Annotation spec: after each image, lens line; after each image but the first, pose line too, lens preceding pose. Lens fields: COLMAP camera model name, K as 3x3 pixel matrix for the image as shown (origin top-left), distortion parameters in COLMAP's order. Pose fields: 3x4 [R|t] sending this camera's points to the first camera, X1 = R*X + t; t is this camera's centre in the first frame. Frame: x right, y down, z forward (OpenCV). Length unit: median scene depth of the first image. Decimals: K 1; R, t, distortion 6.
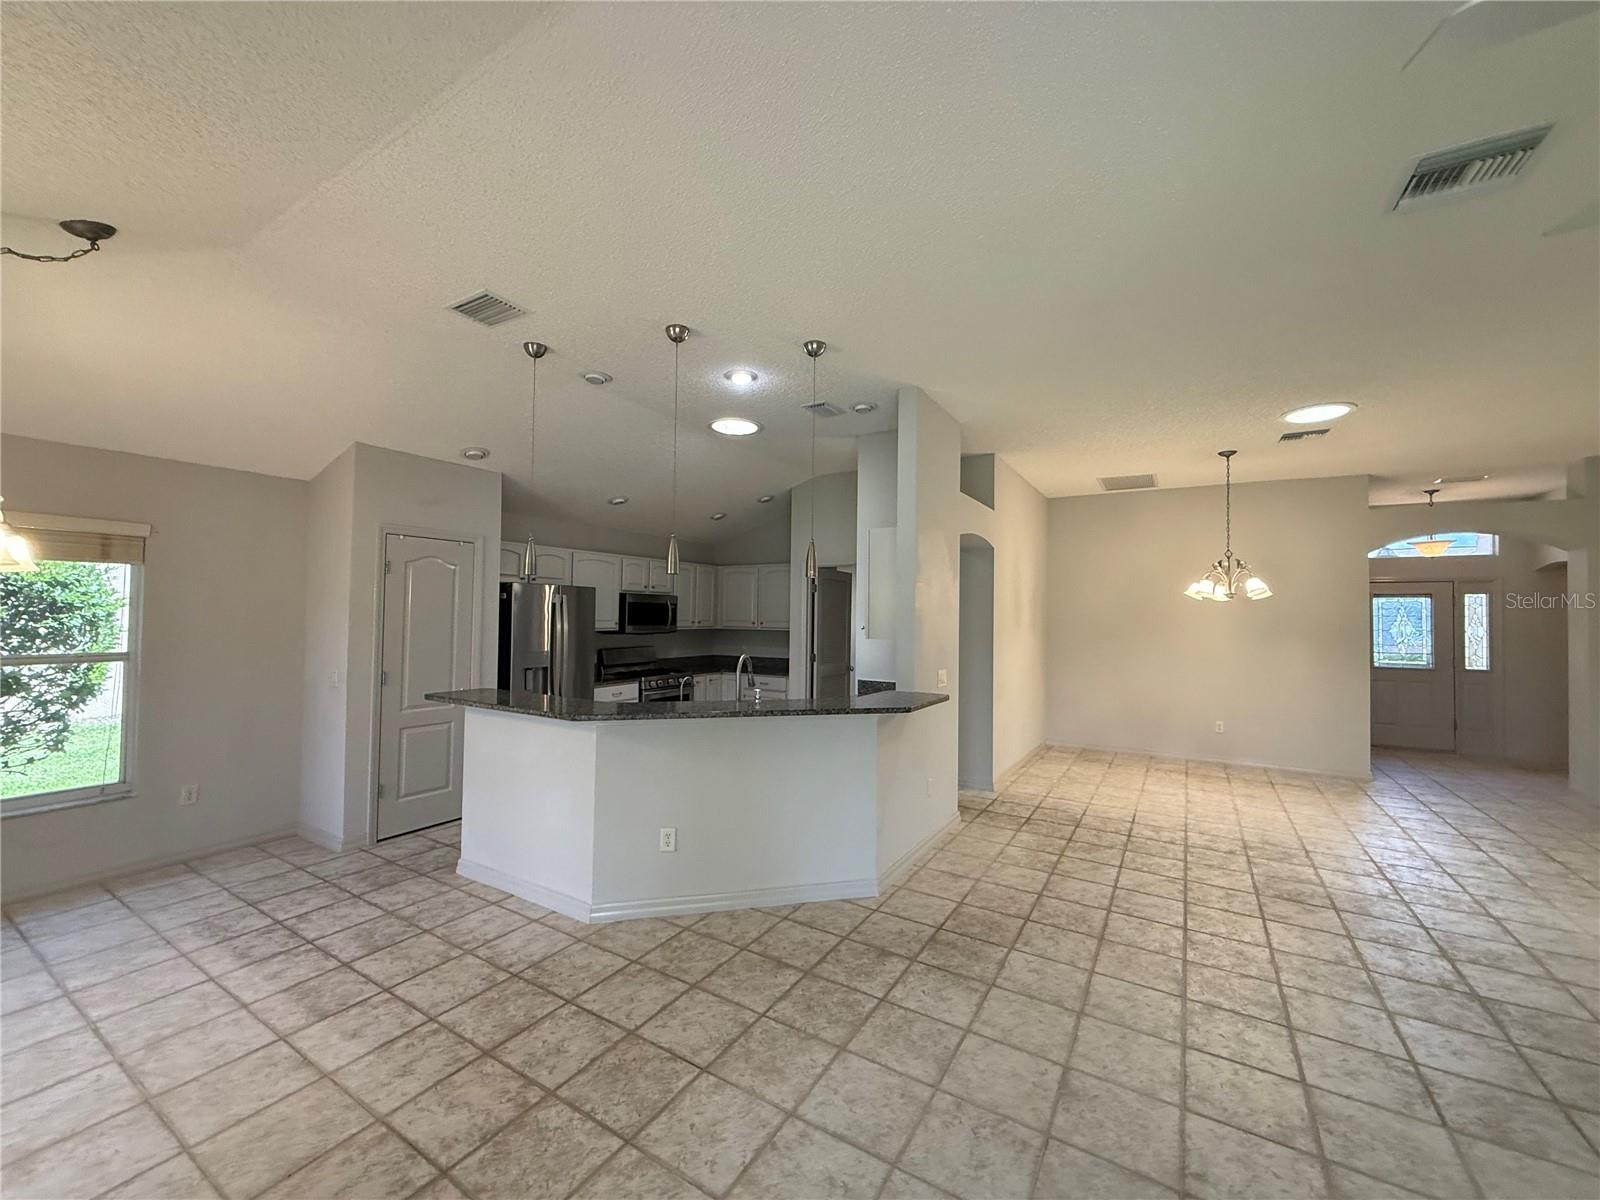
lens RADIAL K [[635.7, 0, 796.8], [0, 635.7, 600.6], [0, 0, 1]] dist [0.000274, 0.000076]
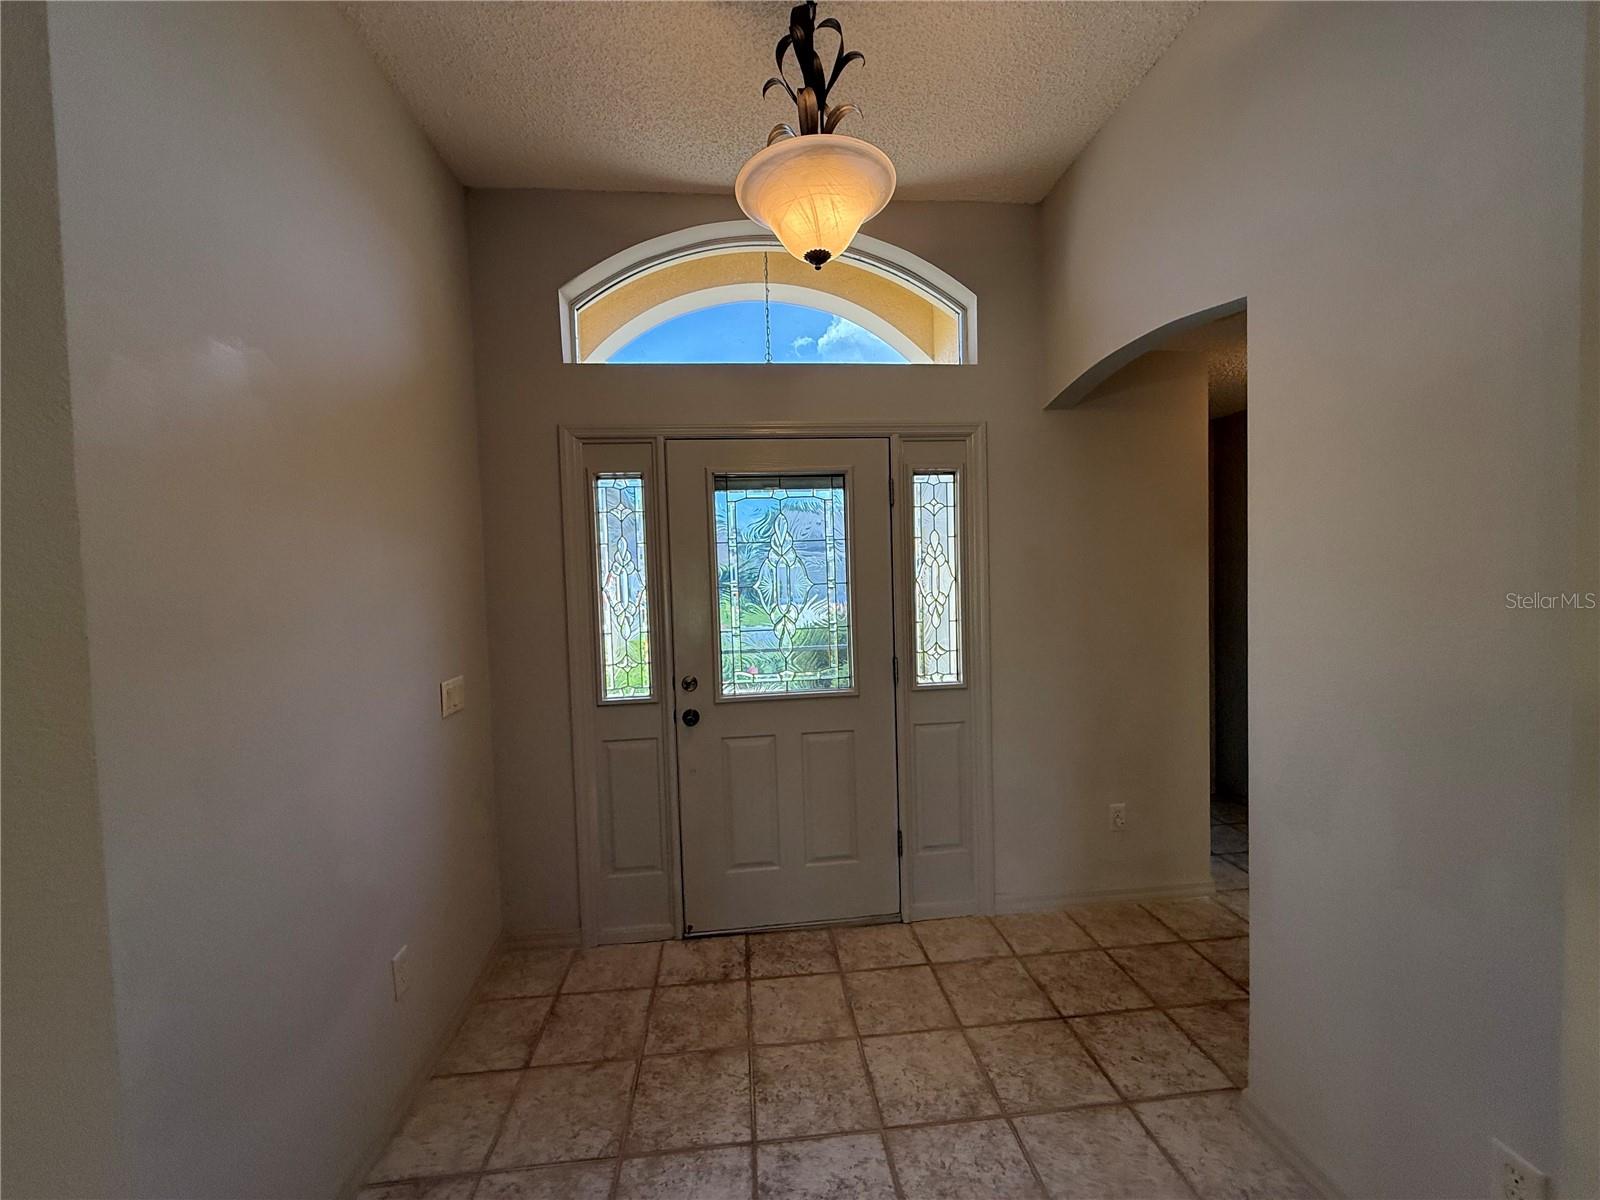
lens RADIAL K [[635.7, 0, 796.8], [0, 635.7, 600.6], [0, 0, 1]] dist [0.000274, 0.000076]
pose [[0.795817, -0.060603, 0.602497, 1.565919], [0.025110, 0.997426, 0.067161, 0.067639], [-0.605017, -0.038319, 0.795290, 1.515119]]
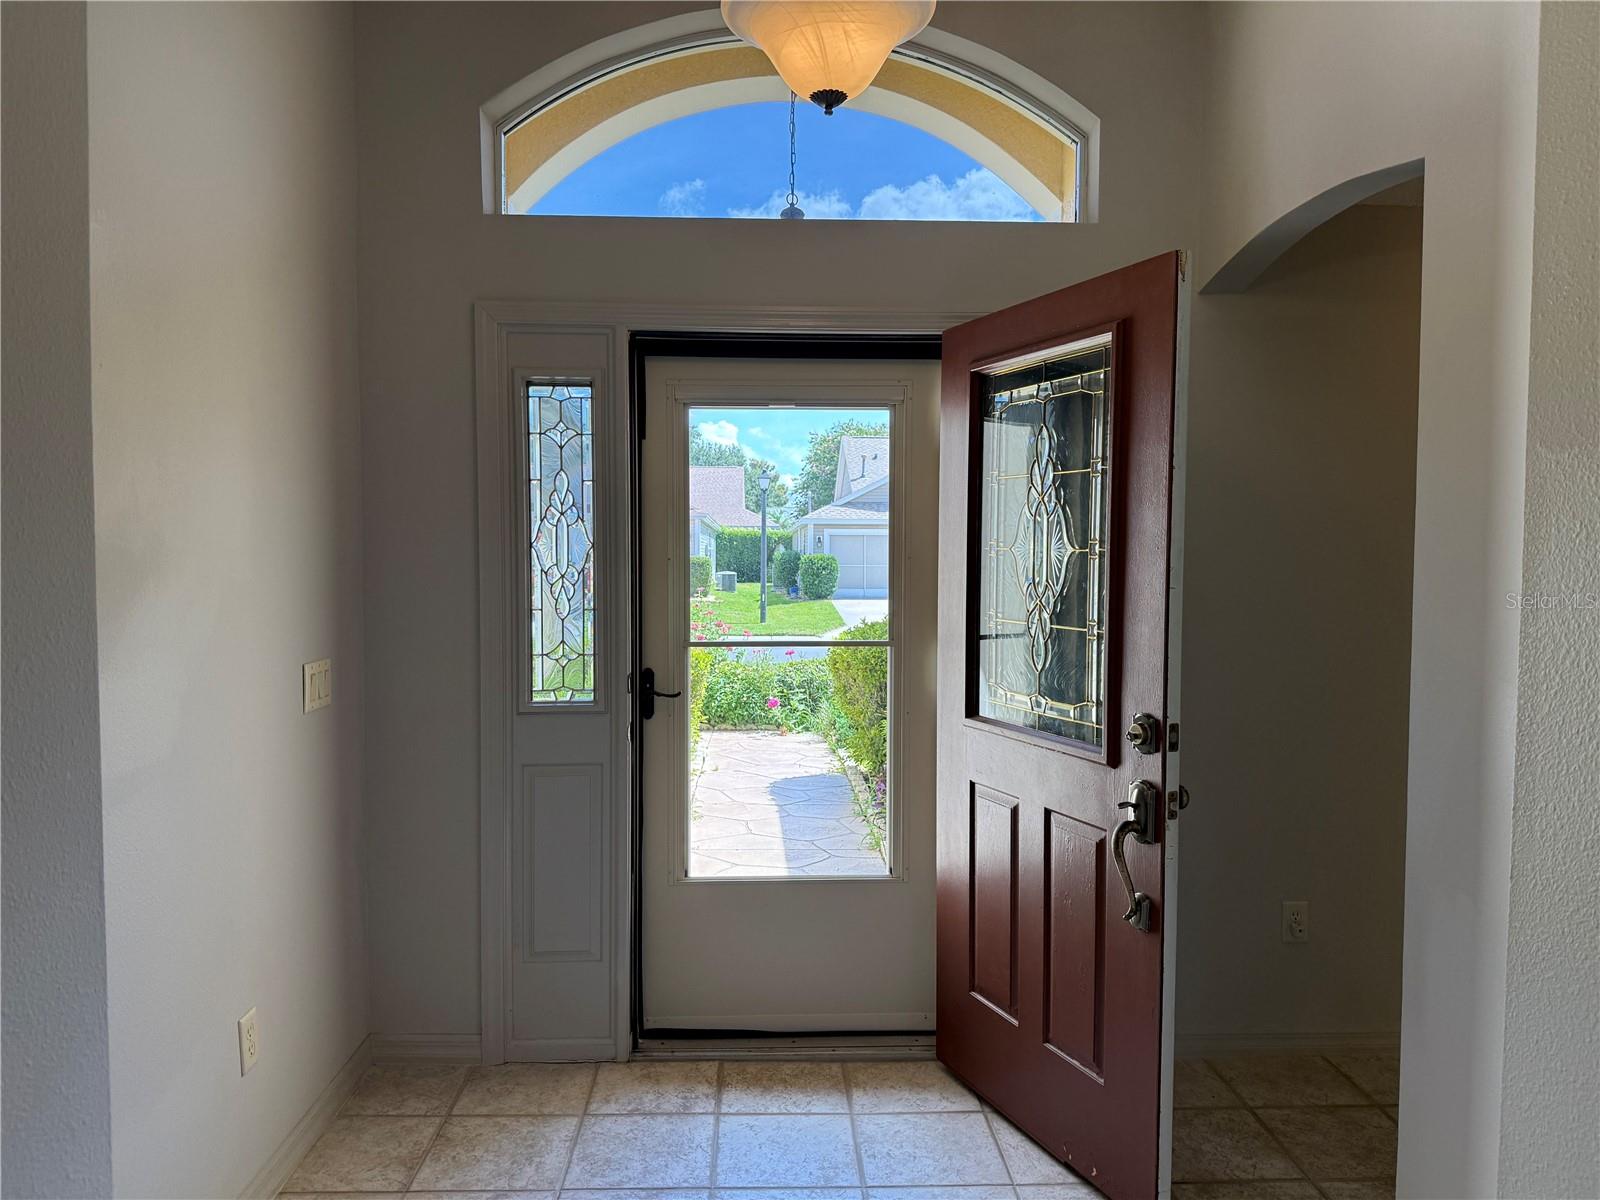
lens RADIAL K [[1117.0, 0, 798.7], [0, 1117.0, 606.7], [0, 0, 1]] dist [0.119409, -0.198809]
pose [[0.832254, -0.037622, 0.553116, 1.511024], [-0.005809, 0.997048, 0.076558, 0.076793], [-0.554364, -0.066929, 0.829579, 1.371521]]
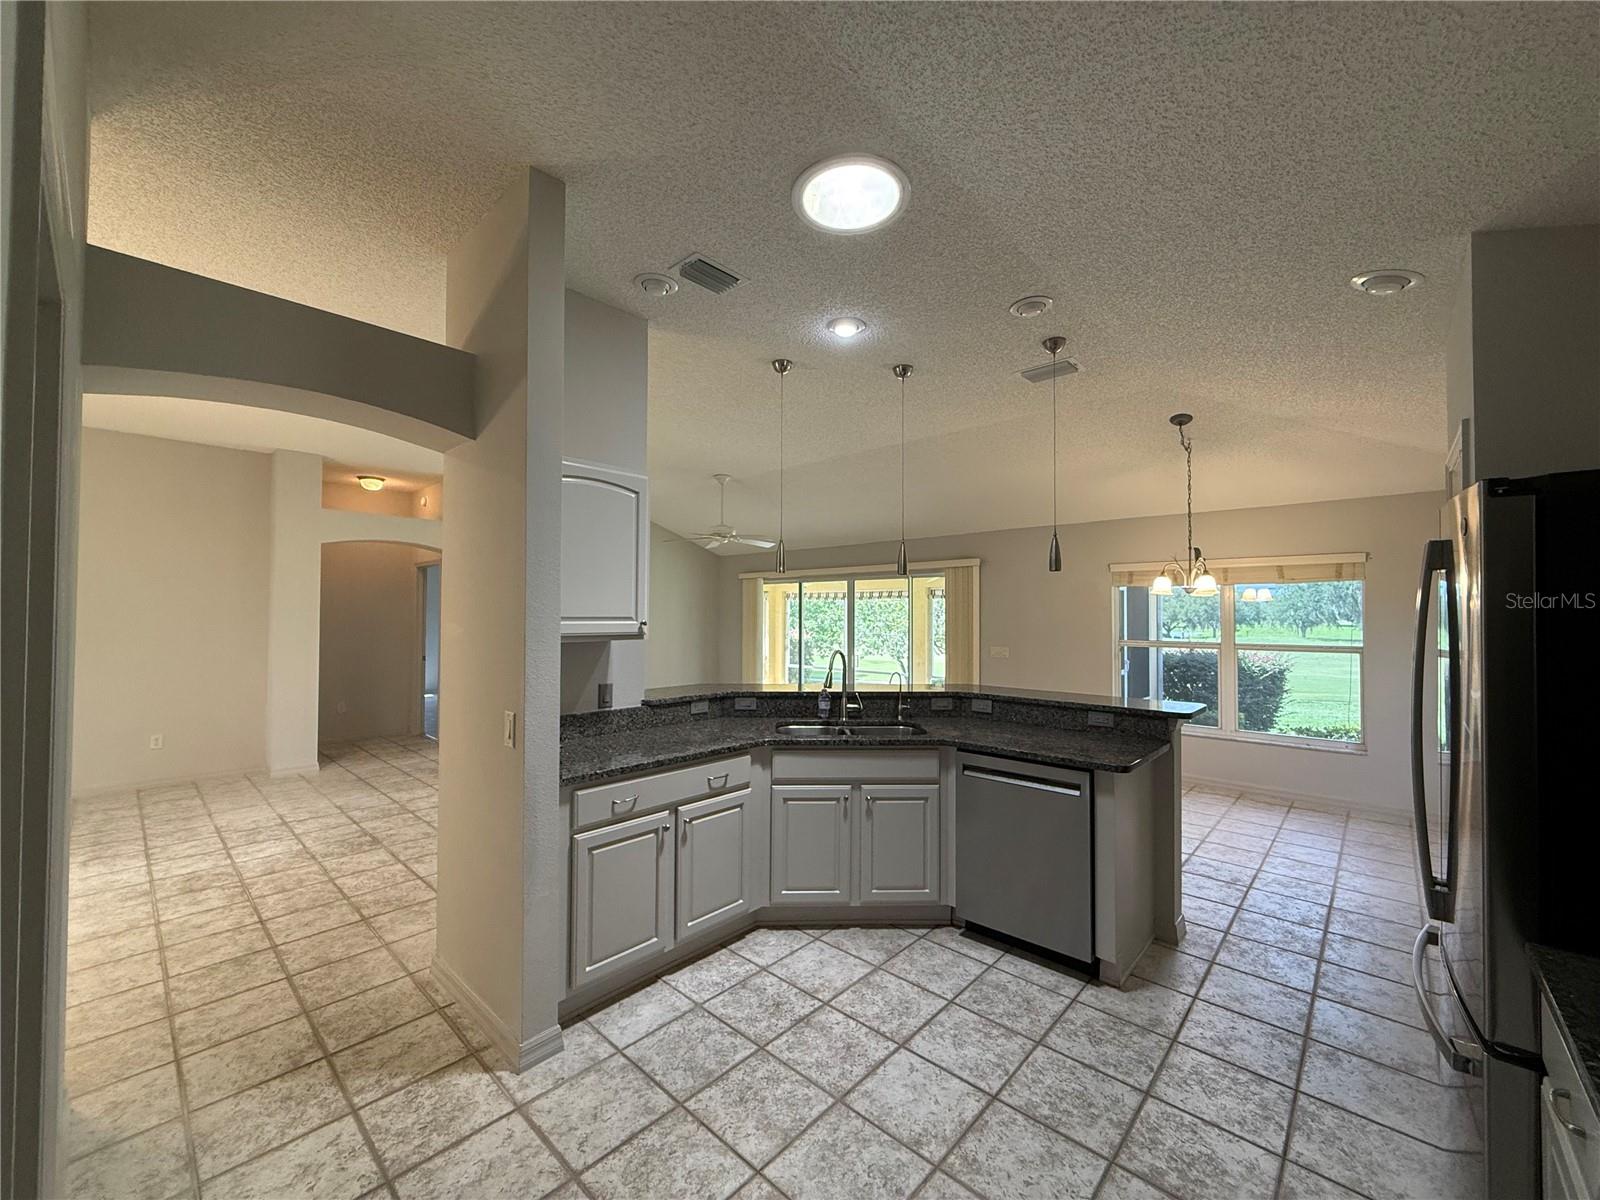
lens RADIAL K [[635.7, 0, 796.8], [0, 635.7, 600.6], [0, 0, 1]] dist [0.000274, 0.000076]
pose [[-0.980742, -0.013654, 0.194832, -0.197783], [-0.021886, 0.998954, -0.040159, 0.050095], [-0.194080, -0.043650, -0.980014, 1.875622]]
